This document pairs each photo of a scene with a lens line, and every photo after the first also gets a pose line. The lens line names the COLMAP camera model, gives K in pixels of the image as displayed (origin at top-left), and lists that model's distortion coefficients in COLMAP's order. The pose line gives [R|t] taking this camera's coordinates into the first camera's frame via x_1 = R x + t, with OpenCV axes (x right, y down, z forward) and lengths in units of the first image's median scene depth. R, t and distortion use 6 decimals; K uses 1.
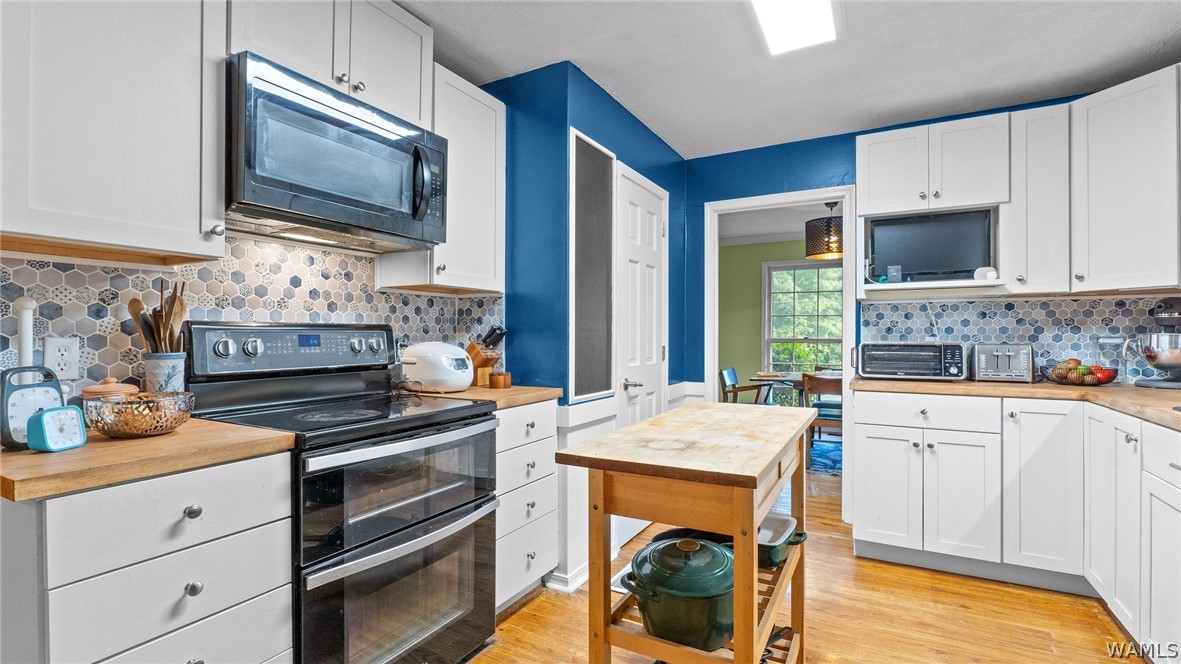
lens RADIAL K [[542.7, 0, 584.1], [0, 542.7, 332.3], [0, 0, 1]] dist [-0.005068, 0.000399]
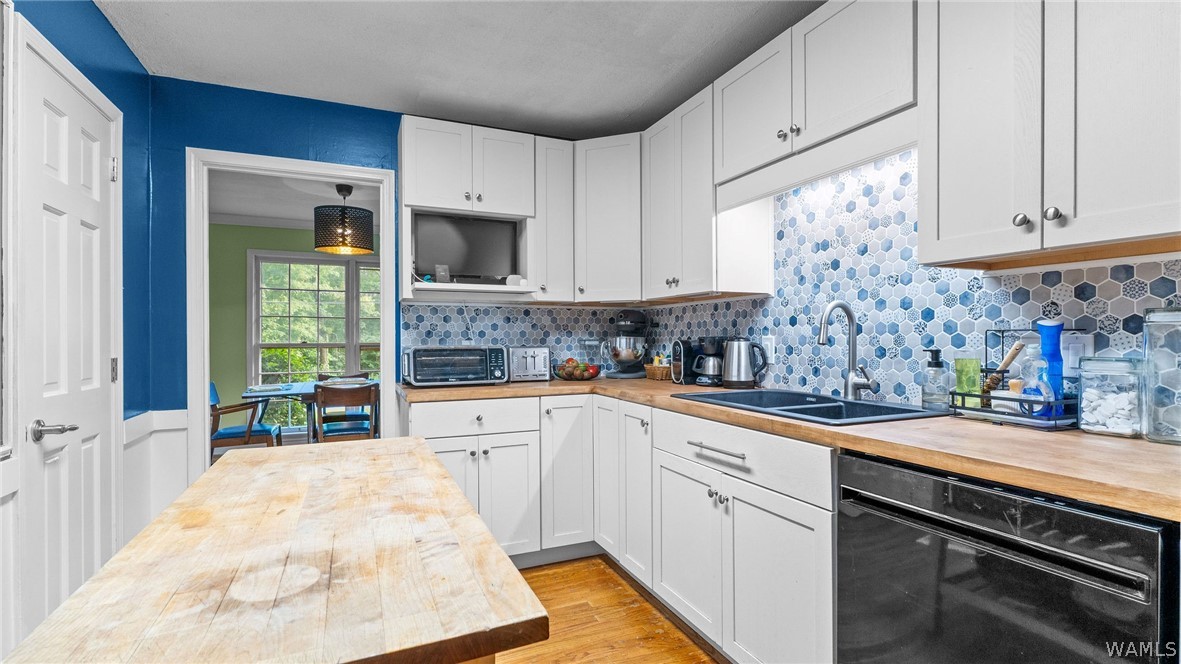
lens RADIAL K [[542.7, 0, 593.6], [0, 542.7, 340.5], [0, 0, 1]] dist [-0.005068, 0.000399]
pose [[0.599433, -0.006799, 0.800396, -0.023422], [0.000300, 0.999966, 0.008270, 0.000171], [-0.800425, -0.004717, 0.599415, 0.230936]]
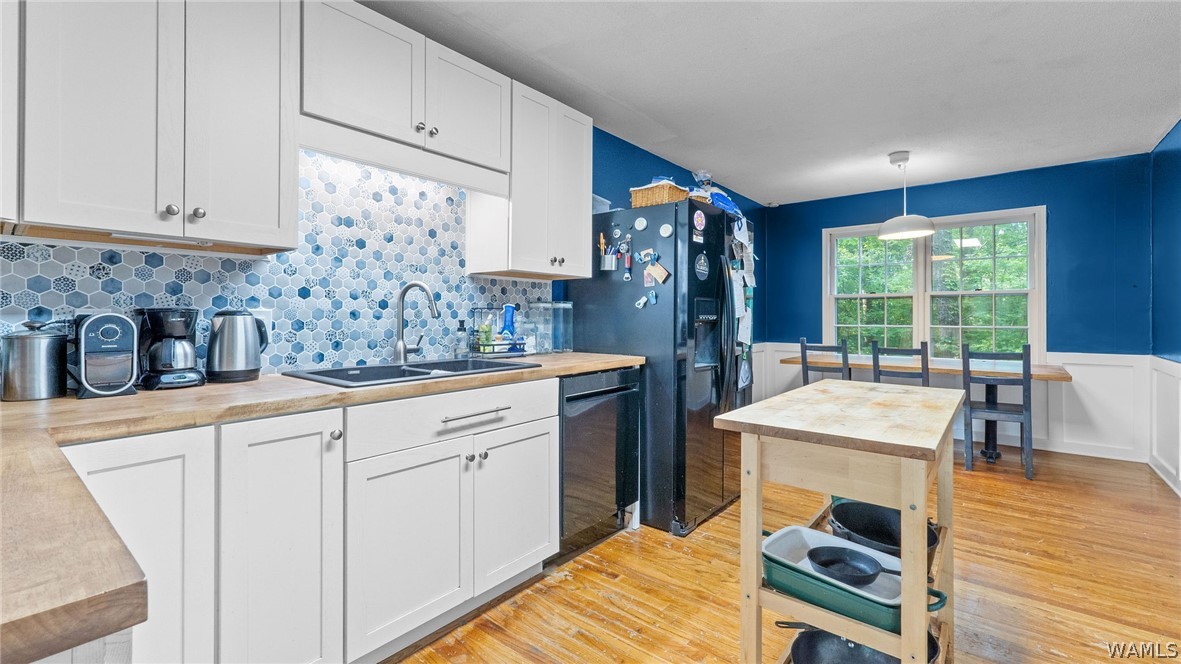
lens RADIAL K [[498.3, 0, 590.2], [0, 498.3, 312.6], [0, 0, 1]] dist [0.009073, -0.001303]
pose [[-0.983512, -0.003159, 0.180816, 0.309090], [-0.004618, 0.999960, -0.007650, 0.008127], [-0.180785, -0.008358, -0.983487, 1.084426]]
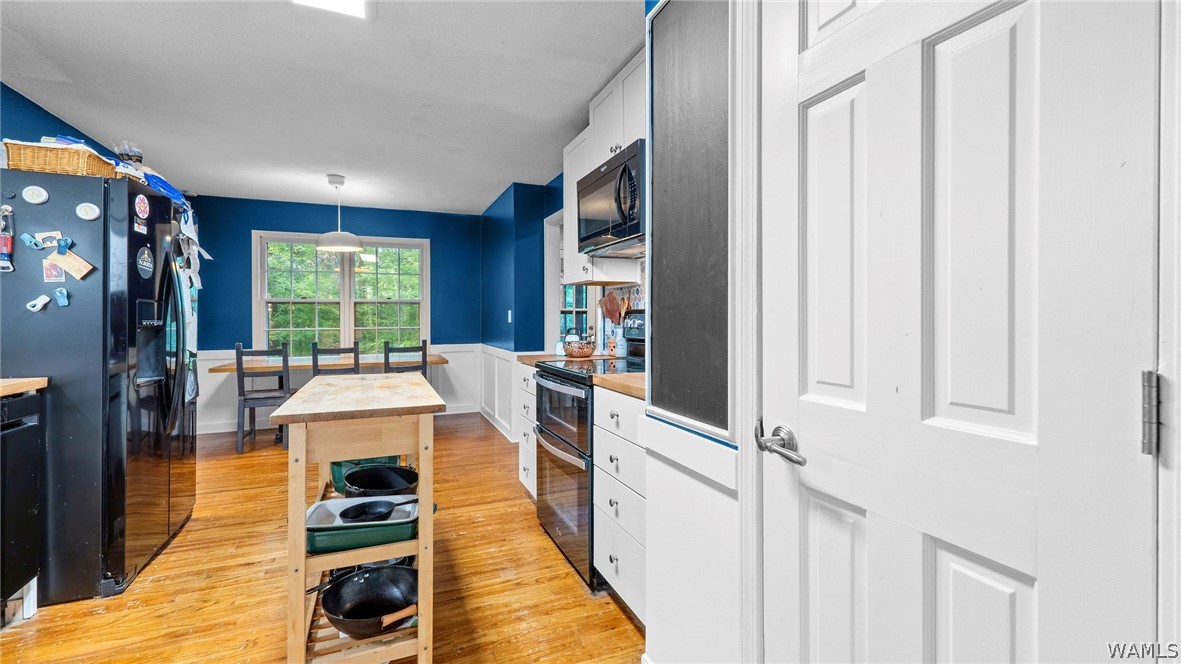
lens RADIAL K [[498.3, 0, 571.6], [0, 498.3, 320.5], [0, 0, 1]] dist [0.009073, -0.001303]
pose [[-0.644745, 0.003767, -0.764388, 0.442406], [0.004922, 0.999988, 0.000776, 0.007906], [0.764382, -0.003263, -0.644756, 1.146725]]
